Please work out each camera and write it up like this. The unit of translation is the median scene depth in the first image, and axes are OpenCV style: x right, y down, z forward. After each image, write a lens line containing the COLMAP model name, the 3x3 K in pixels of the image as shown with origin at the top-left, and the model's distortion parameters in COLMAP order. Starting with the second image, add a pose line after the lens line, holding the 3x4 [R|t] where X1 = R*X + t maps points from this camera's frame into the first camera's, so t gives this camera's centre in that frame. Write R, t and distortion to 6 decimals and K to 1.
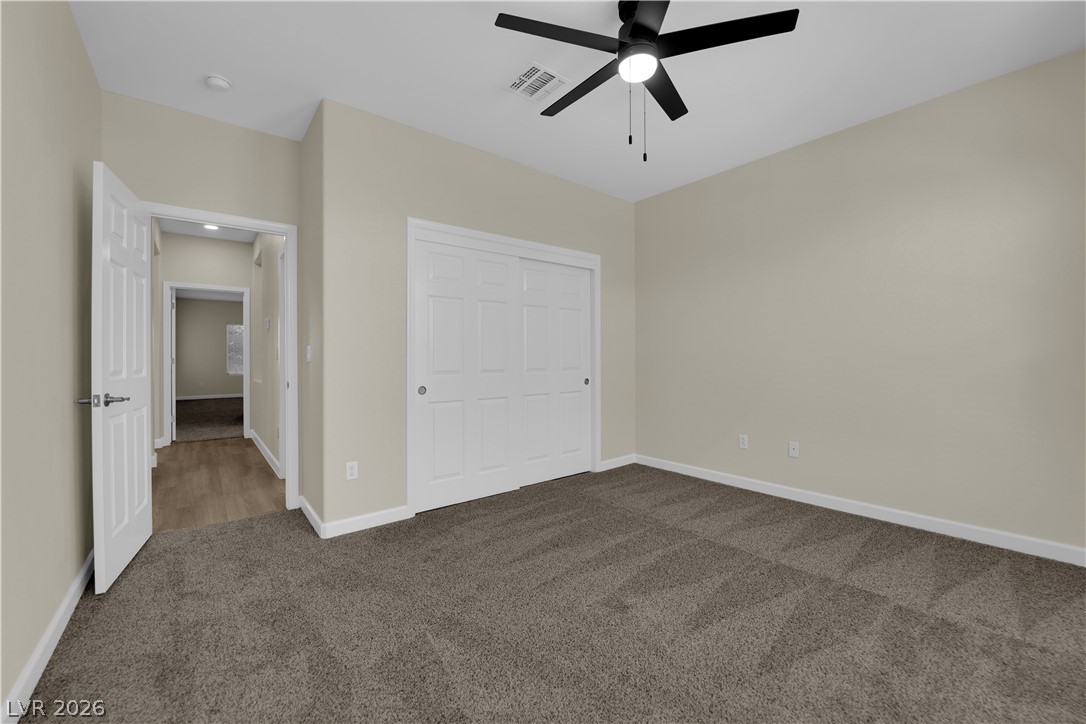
lens RADIAL K [[428.2, 0, 543.0], [0, 428.2, 359.8], [0, 0, 1]] dist [-0.019082, -0.001675]
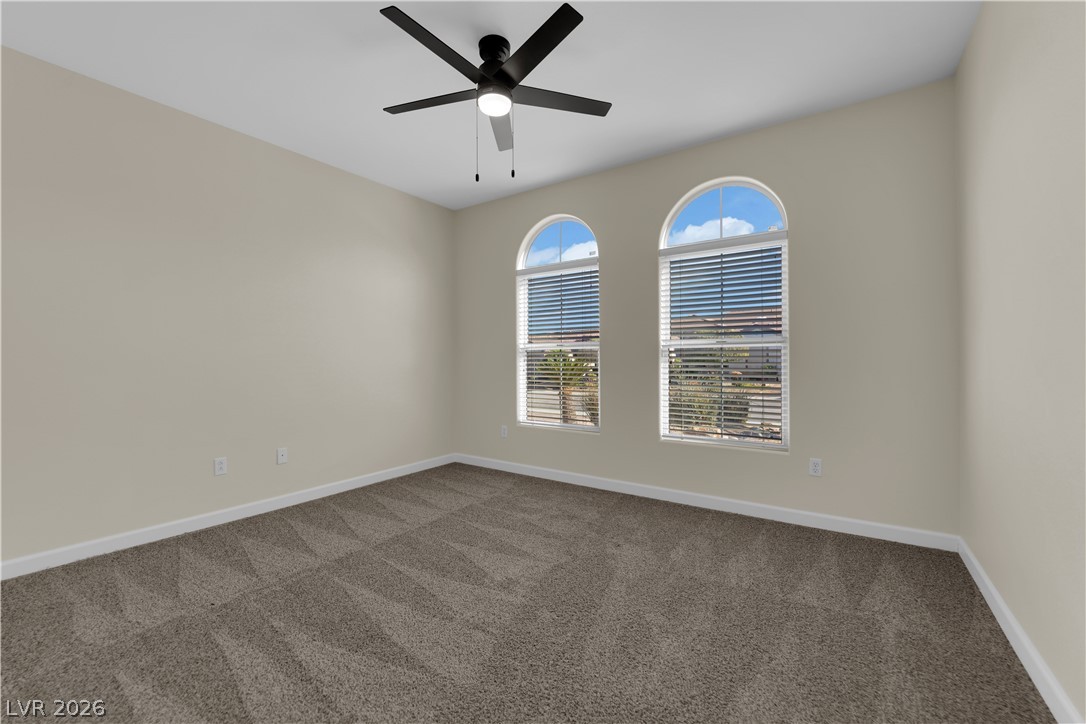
lens RADIAL K [[428.2, 0, 543.4], [0, 428.2, 358.7], [0, 0, 1]] dist [-0.019082, -0.001675]
pose [[-0.276871, 0.007143, 0.960880, -0.635921], [0.011642, 0.999924, -0.004079, -0.003129], [-0.960836, 0.010057, -0.276934, 0.840861]]
